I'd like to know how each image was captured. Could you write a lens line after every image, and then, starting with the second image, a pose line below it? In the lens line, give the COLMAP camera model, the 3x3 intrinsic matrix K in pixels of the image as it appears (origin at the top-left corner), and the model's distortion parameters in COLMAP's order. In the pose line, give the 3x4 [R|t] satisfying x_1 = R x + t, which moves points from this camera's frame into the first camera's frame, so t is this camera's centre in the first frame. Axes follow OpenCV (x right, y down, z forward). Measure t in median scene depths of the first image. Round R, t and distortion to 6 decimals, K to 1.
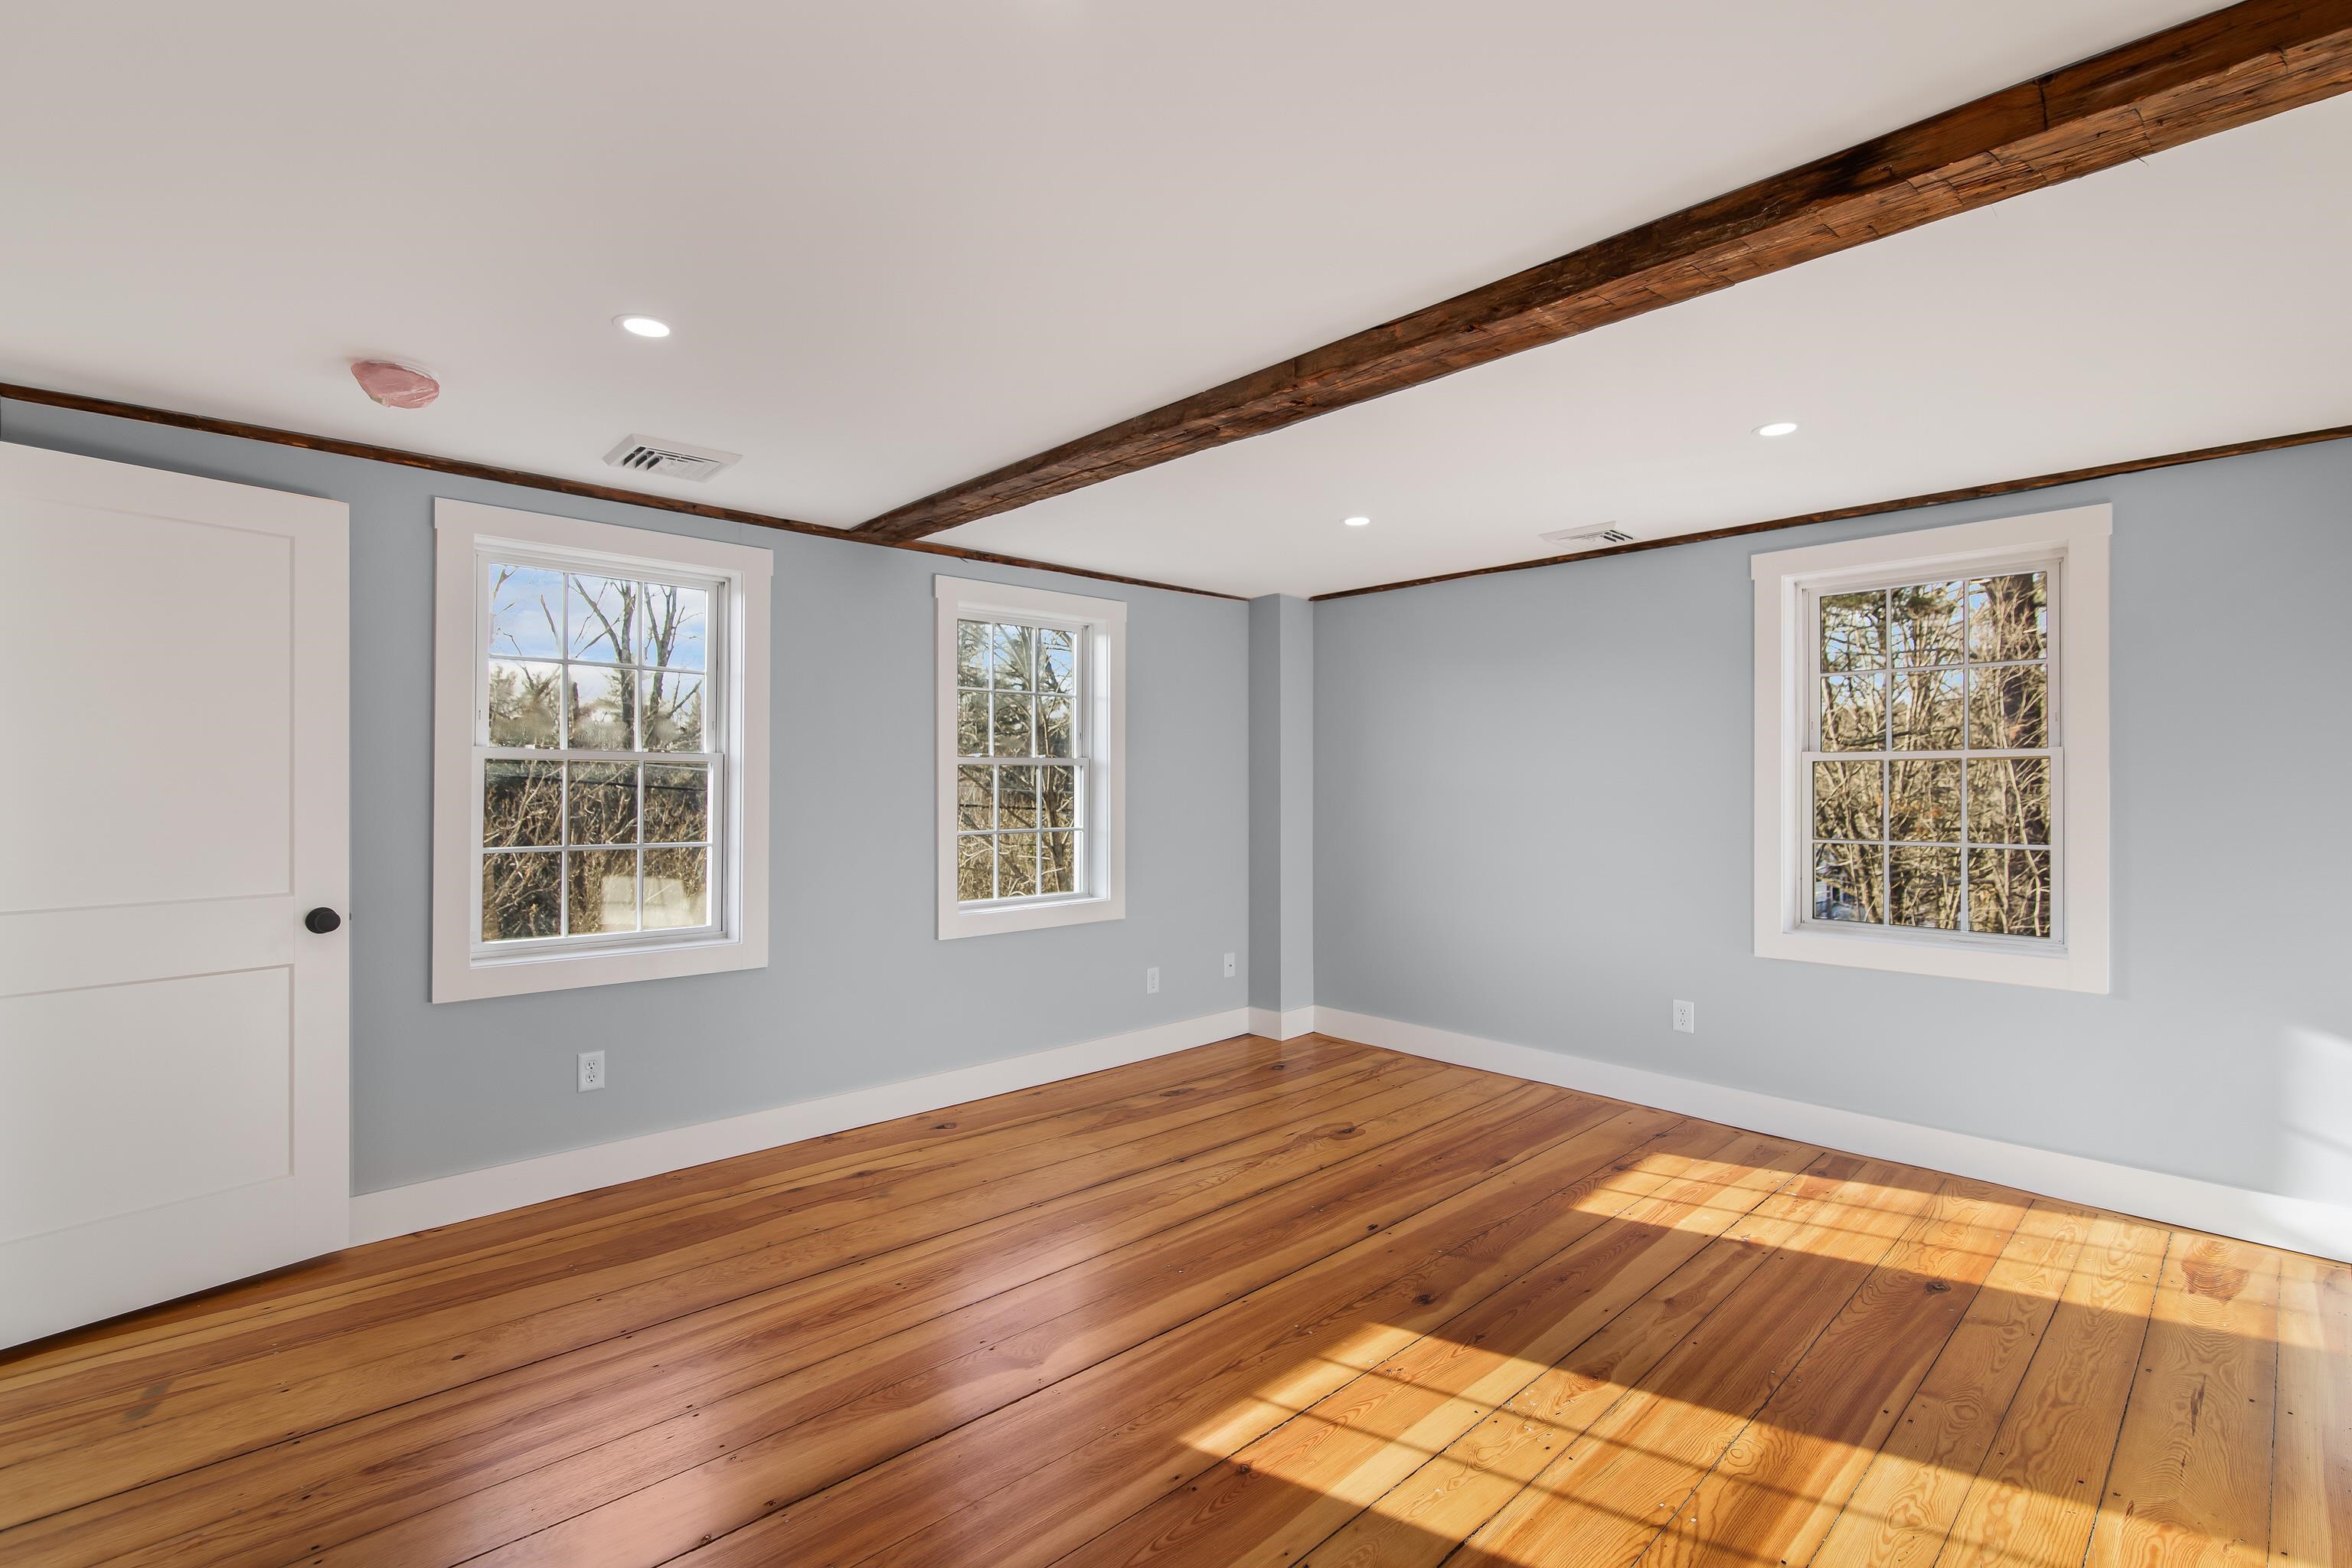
lens RADIAL K [[1057.0, 0, 1176.0], [0, 1057.0, 784.0], [0, 0, 1]] dist [0.011642, -0.000171]
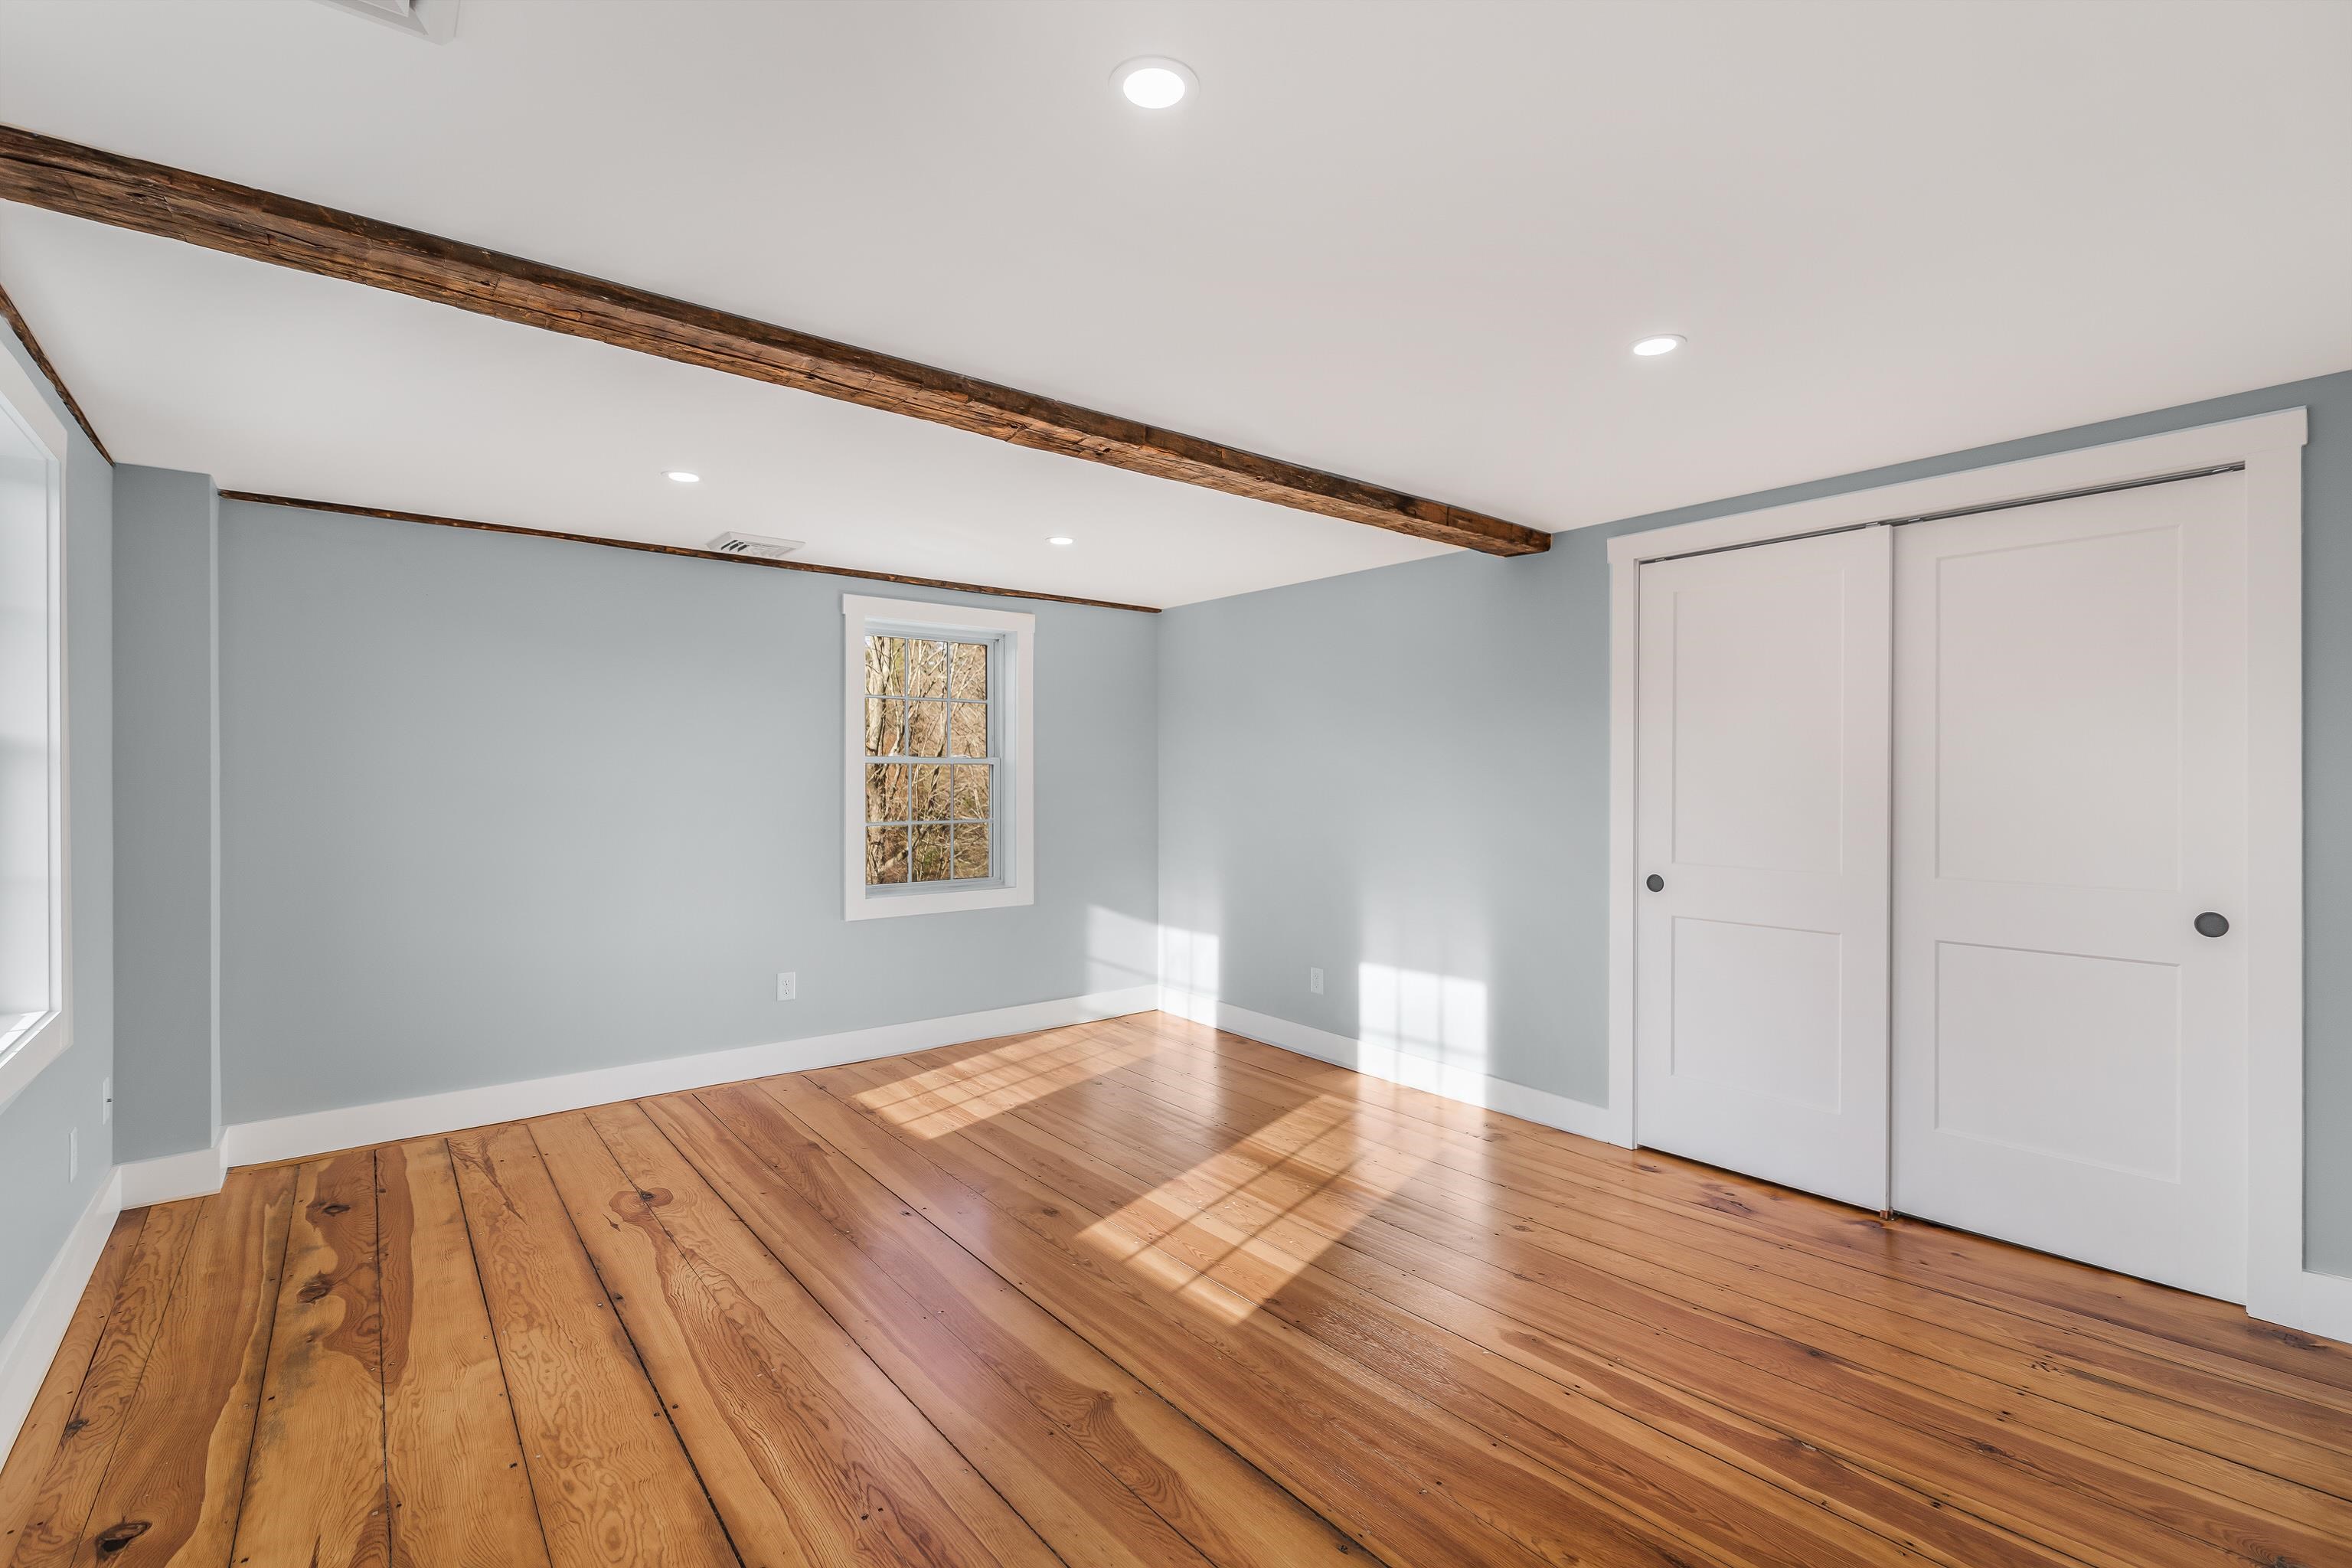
lens RADIAL K [[1080.3, 0, 1156.1], [0, 1080.3, 780.3], [0, 0, 1]] dist [-0.000435, -0.000380]
pose [[0.081066, -0.001259, 0.996708, -0.776493], [0.003143, 0.999995, 0.001008, -0.000658], [-0.996704, 0.003051, 0.081070, 0.626305]]
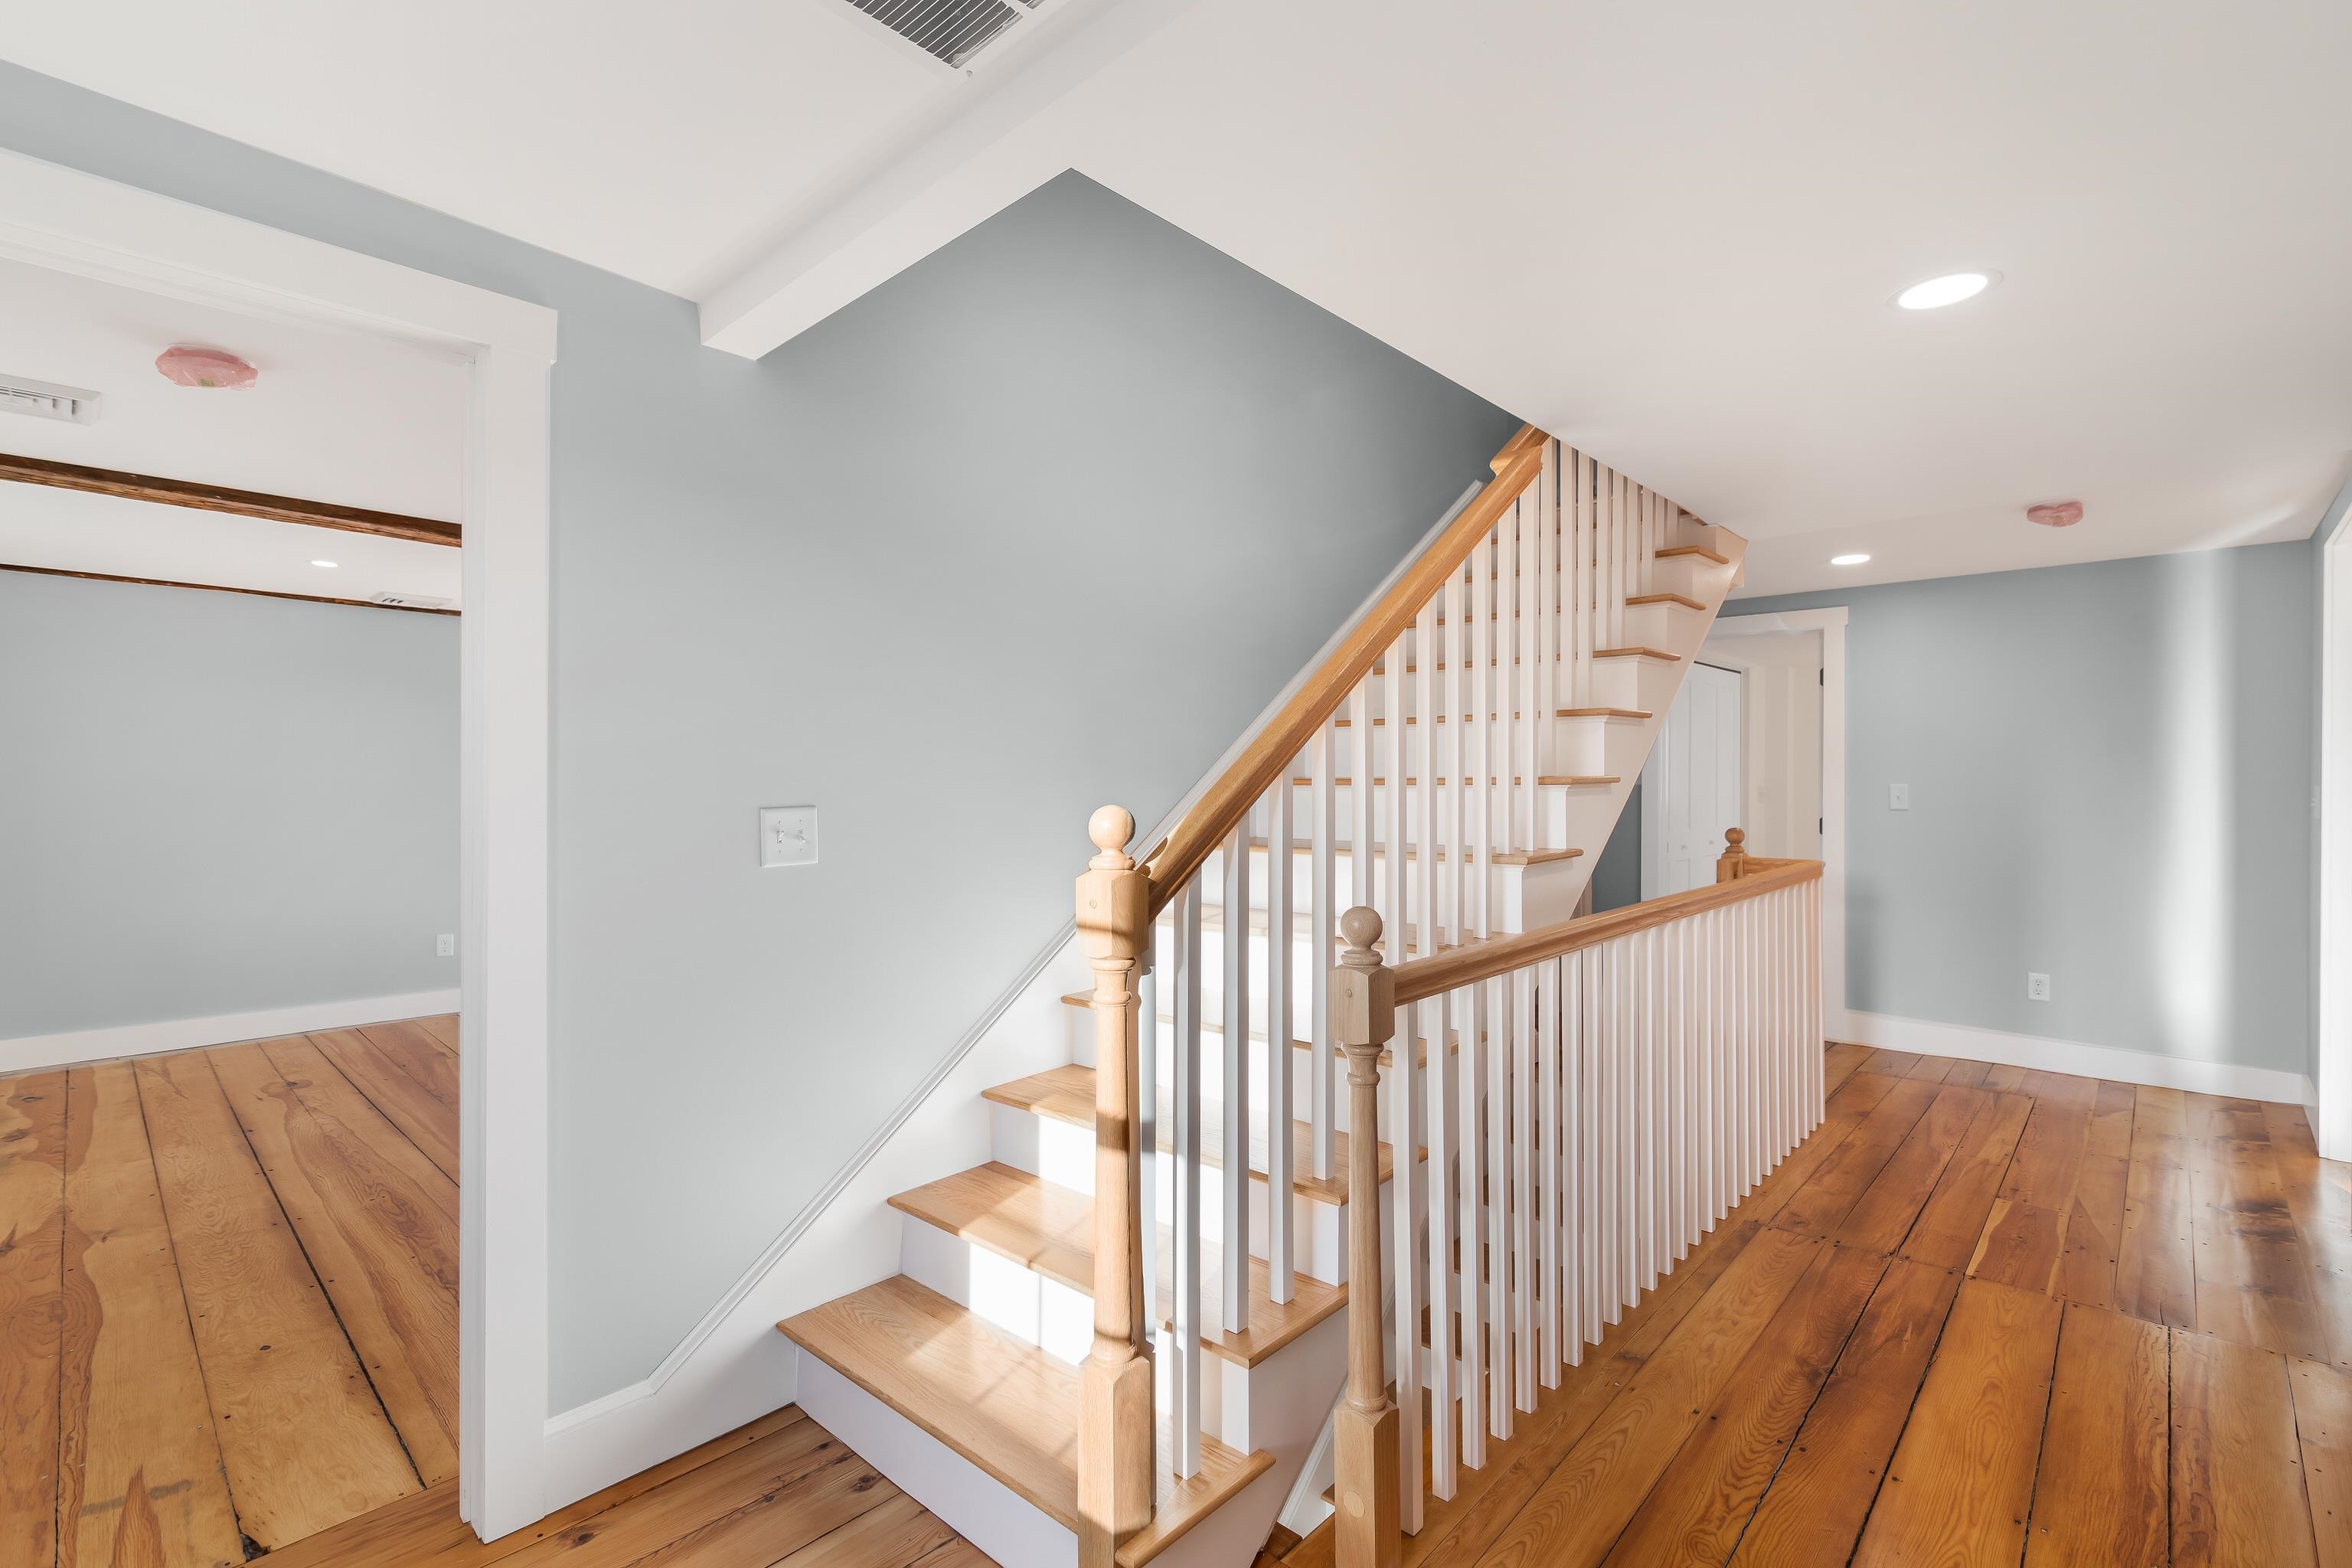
lens RADIAL K [[1080.3, 0, 1156.1], [0, 1080.3, 780.3], [0, 0, 1]] dist [-0.000435, -0.000380]
pose [[-0.069910, 0.004277, 0.997544, -1.275542], [-0.000052, 0.999991, -0.004291, 0.004370], [-0.997553, -0.000352, -0.069909, 0.169493]]
